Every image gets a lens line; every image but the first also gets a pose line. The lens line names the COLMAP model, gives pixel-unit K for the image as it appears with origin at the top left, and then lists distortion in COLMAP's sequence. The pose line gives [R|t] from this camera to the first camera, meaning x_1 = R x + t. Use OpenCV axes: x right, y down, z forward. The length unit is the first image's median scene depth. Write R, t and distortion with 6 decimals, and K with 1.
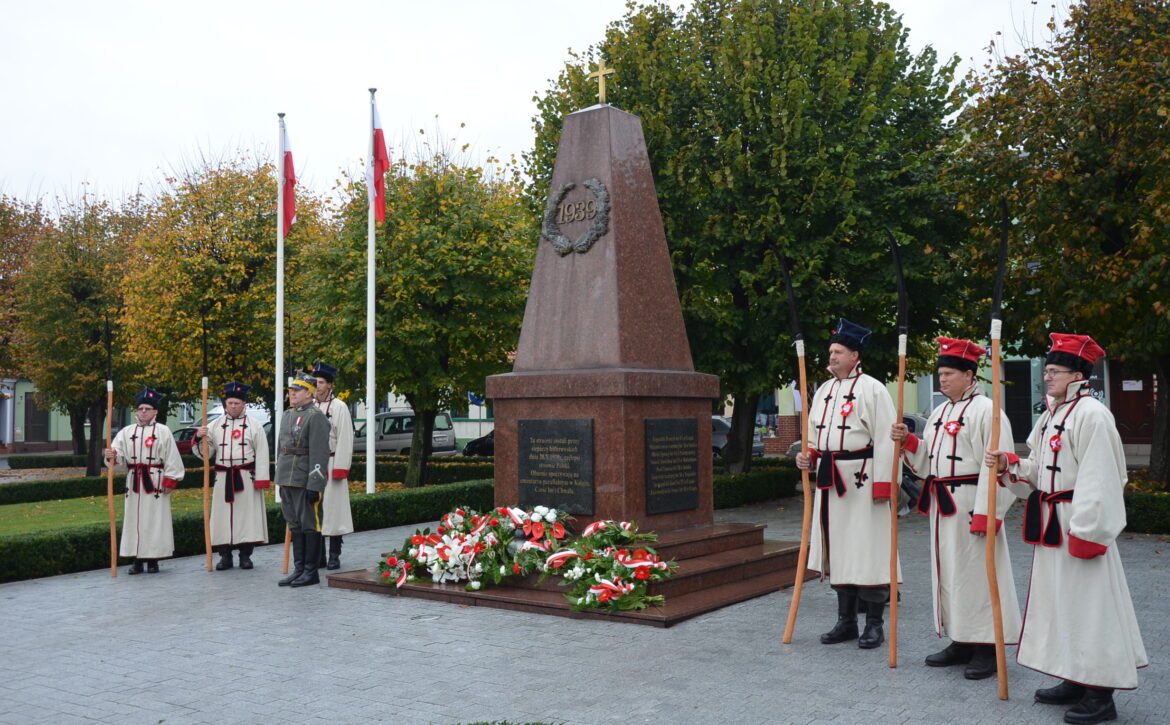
lens RADIAL K [[1139.6, 0, 583.3], [0, 1139.6, 413.8], [0, 0, 1]] dist [-0.120890, 0.257568]
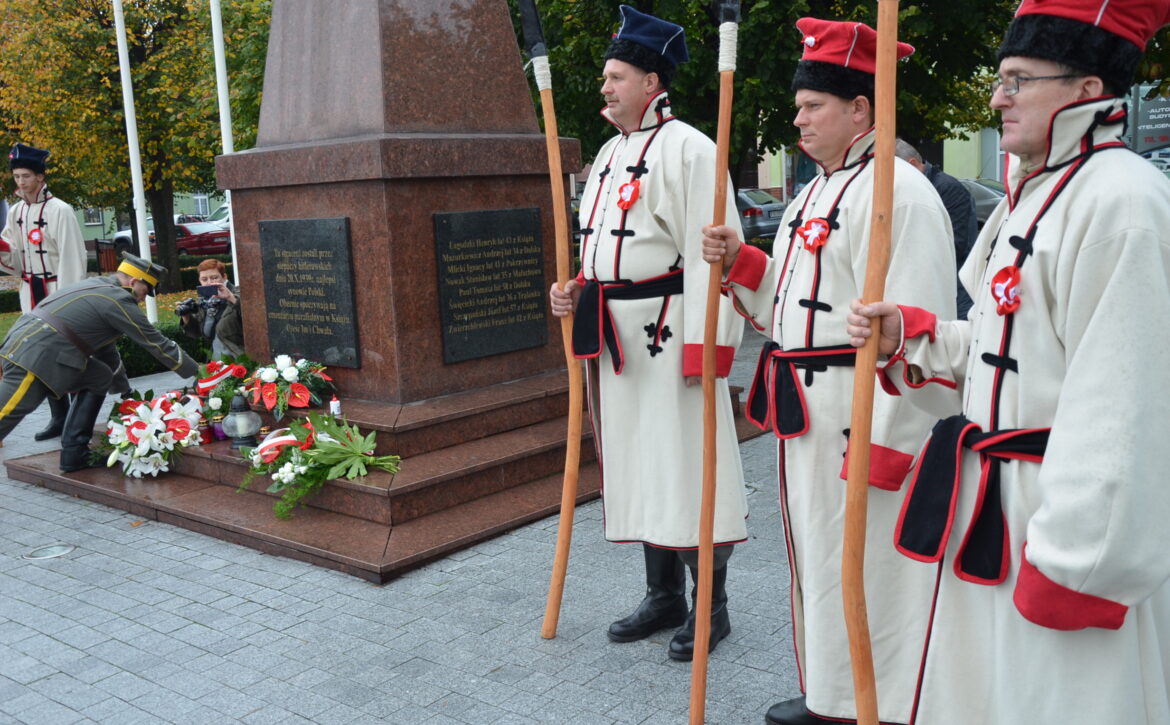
lens RADIAL K [[1139.6, 0, 583.3], [0, 1139.6, 413.8], [0, 0, 1]] dist [-0.120890, 0.257568]
pose [[0.997050, -0.023977, -0.072910, 0.243188], [0.037676, 0.980522, 0.192763, -0.006358], [0.066868, -0.194942, 0.978533, 0.499259]]
